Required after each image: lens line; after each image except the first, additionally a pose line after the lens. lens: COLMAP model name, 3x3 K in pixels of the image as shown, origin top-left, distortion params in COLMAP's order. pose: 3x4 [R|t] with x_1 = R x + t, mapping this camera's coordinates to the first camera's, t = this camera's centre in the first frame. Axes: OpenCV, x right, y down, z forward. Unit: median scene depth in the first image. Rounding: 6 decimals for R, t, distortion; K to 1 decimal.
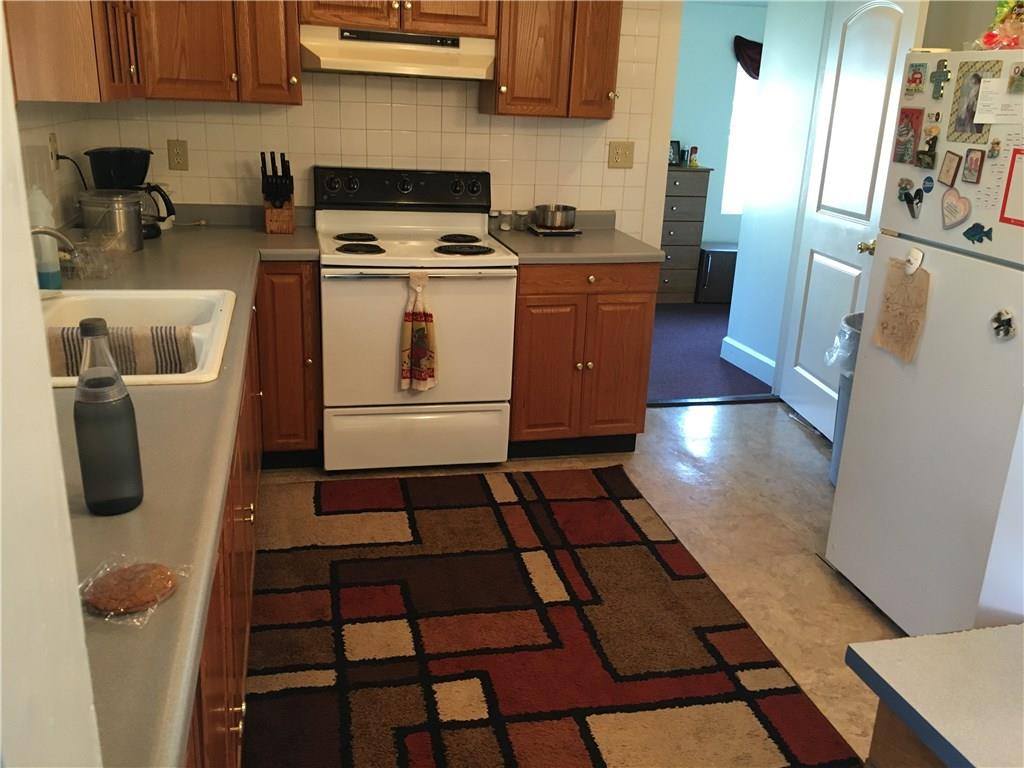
lens RADIAL K [[897.8, 0, 513.9], [0, 897.8, 383.6], [0, 0, 1]] dist [0.089907, 0.004117]
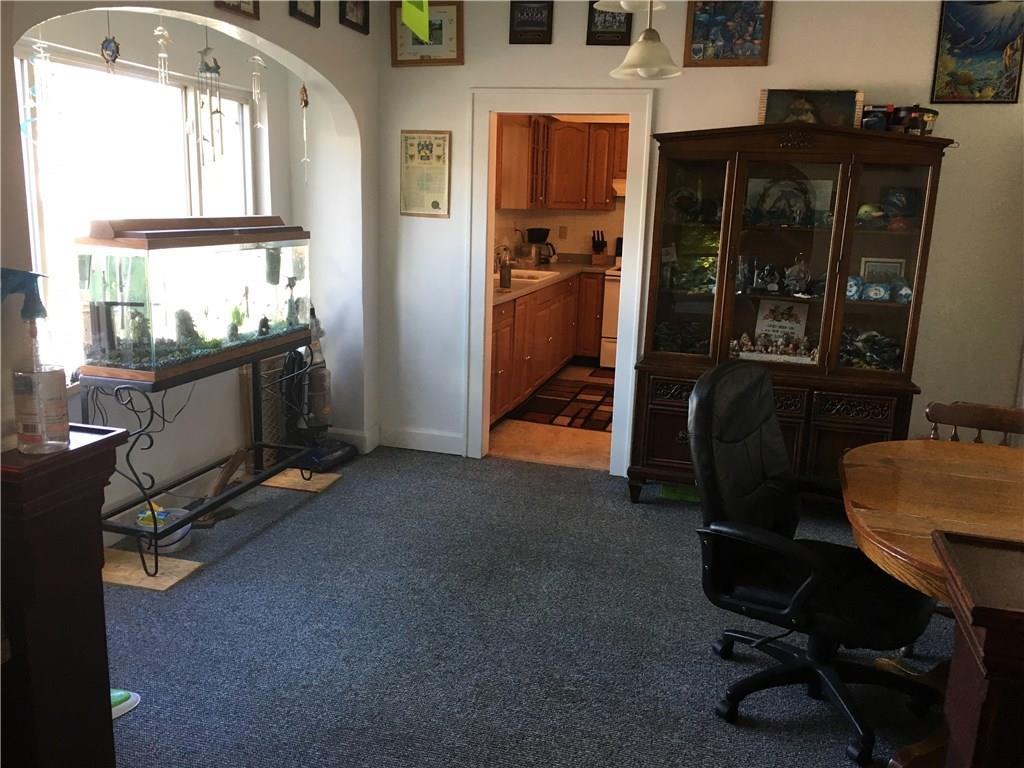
lens RADIAL K [[897.8, 0, 510.4], [0, 897.8, 385.4], [0, 0, 1]] dist [0.089907, 0.004117]
pose [[0.878463, 0.087280, -0.469770, 0.710034], [-0.142963, 0.986147, -0.084119, 0.393722], [0.455921, 0.141055, 0.878772, -1.168162]]
